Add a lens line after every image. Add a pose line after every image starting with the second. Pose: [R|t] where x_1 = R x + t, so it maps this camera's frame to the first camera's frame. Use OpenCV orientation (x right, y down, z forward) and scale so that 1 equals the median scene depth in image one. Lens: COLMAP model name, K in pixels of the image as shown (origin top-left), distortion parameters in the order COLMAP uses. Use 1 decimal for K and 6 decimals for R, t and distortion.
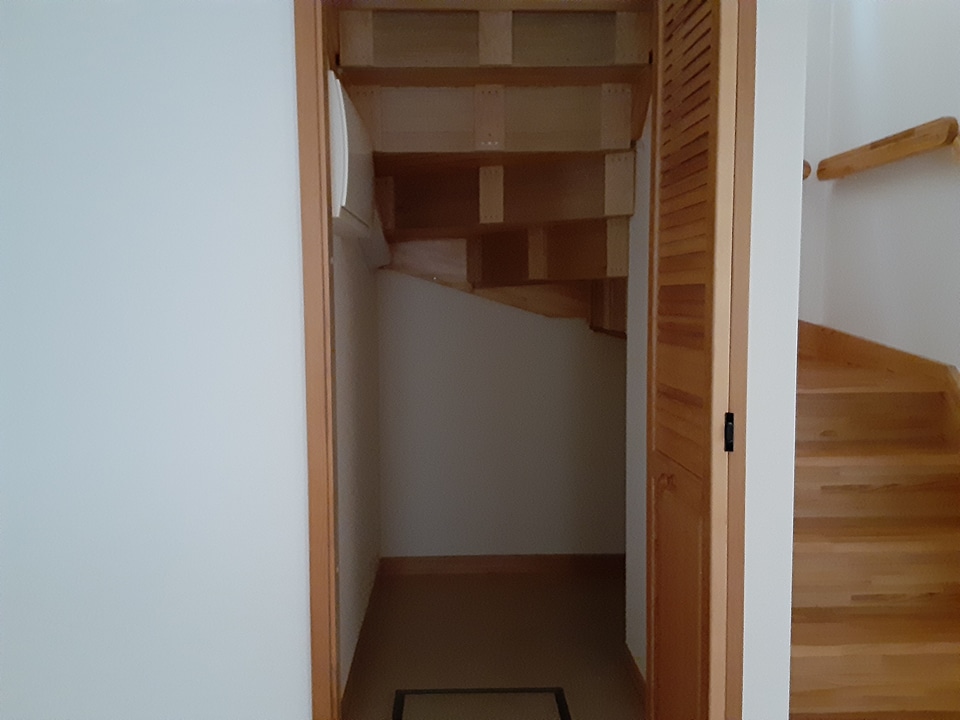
lens RADIAL K [[771.6, 0, 468.0], [0, 771.6, 356.2], [0, 0, 1]] dist [0.127699, -0.185992]
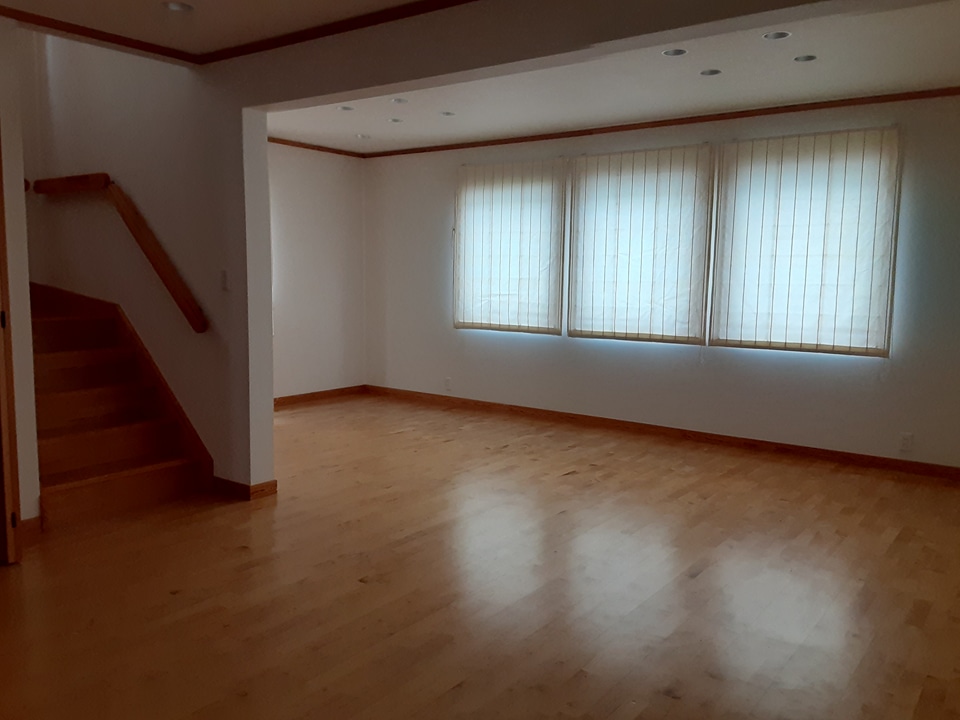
lens RADIAL K [[771.6, 0, 468.0], [0, 771.6, 356.2], [0, 0, 1]] dist [0.127699, -0.185992]
pose [[0.618918, -0.073705, 0.781990, -0.300884], [0.037466, 0.997225, 0.064339, 0.041667], [-0.784561, -0.010523, 0.619962, -0.717936]]
